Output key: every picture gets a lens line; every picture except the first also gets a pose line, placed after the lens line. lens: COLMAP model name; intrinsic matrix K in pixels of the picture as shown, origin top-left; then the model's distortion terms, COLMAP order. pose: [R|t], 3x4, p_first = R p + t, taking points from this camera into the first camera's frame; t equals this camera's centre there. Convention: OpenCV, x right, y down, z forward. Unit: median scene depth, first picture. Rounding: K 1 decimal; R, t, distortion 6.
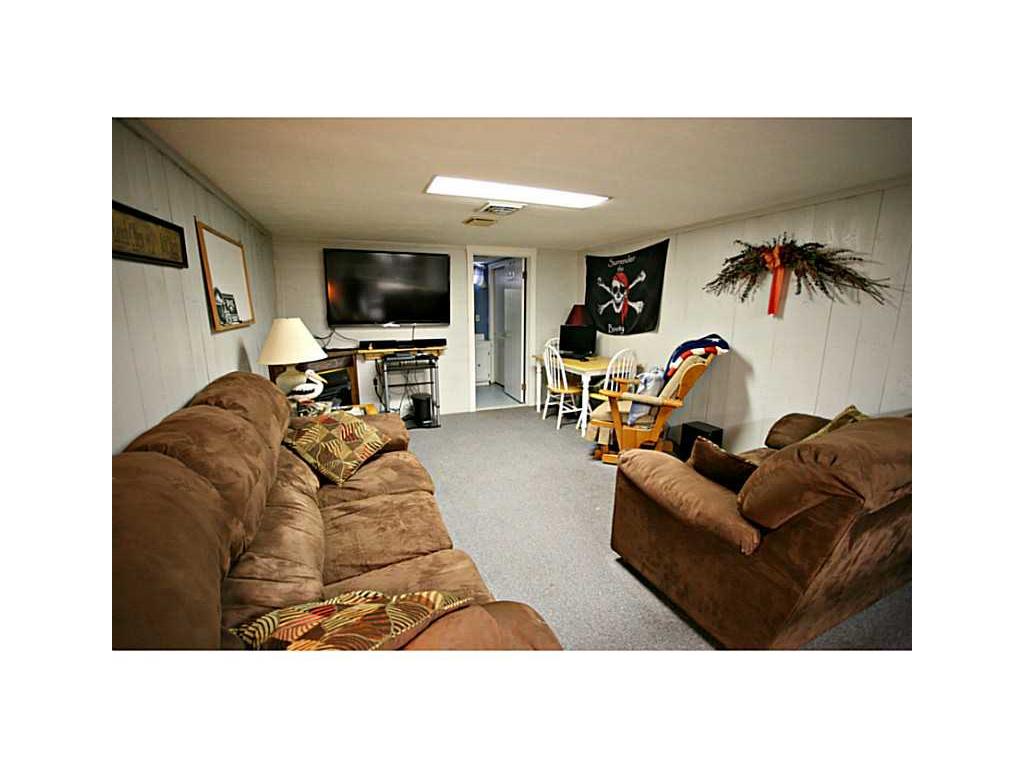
lens RADIAL K [[387.7, 0, 507.9], [0, 387.7, 377.0], [0, 0, 1]] dist [-0.056500, 0.000125]
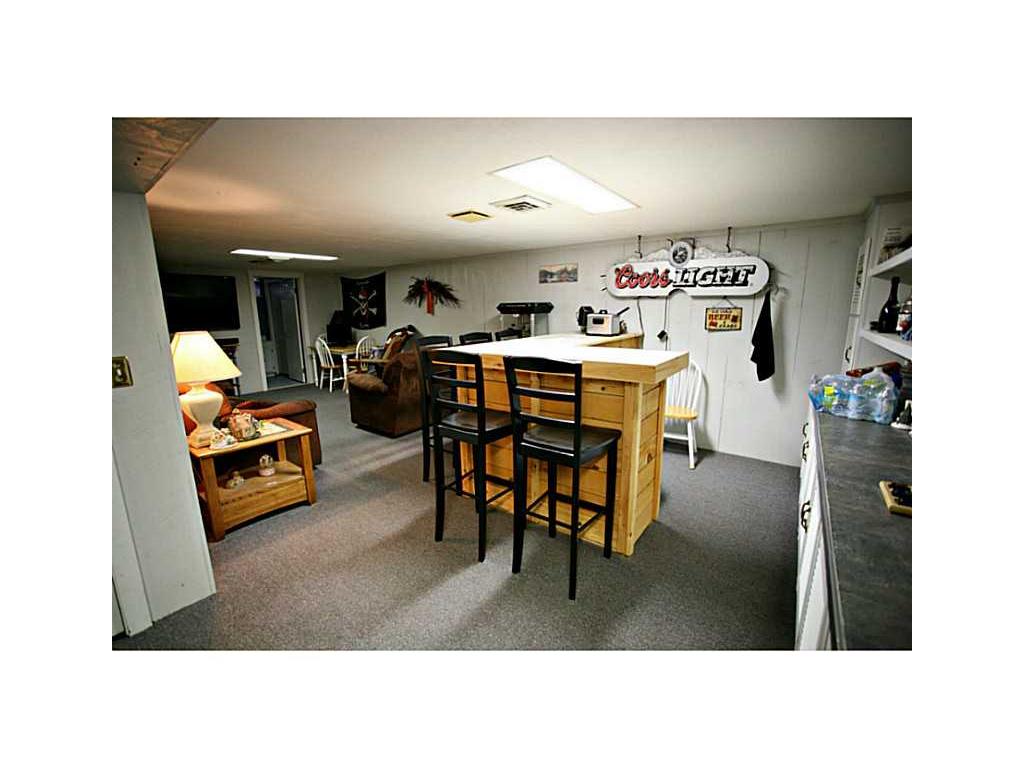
lens RADIAL K [[387.7, 0, 507.9], [0, 387.7, 377.0], [0, 0, 1]] dist [-0.056500, 0.000125]
pose [[0.863154, -0.104244, 0.494063, -0.008459], [0.104550, 0.994150, 0.027106, 0.107490], [-0.493998, 0.028257, 0.869004, -0.675200]]
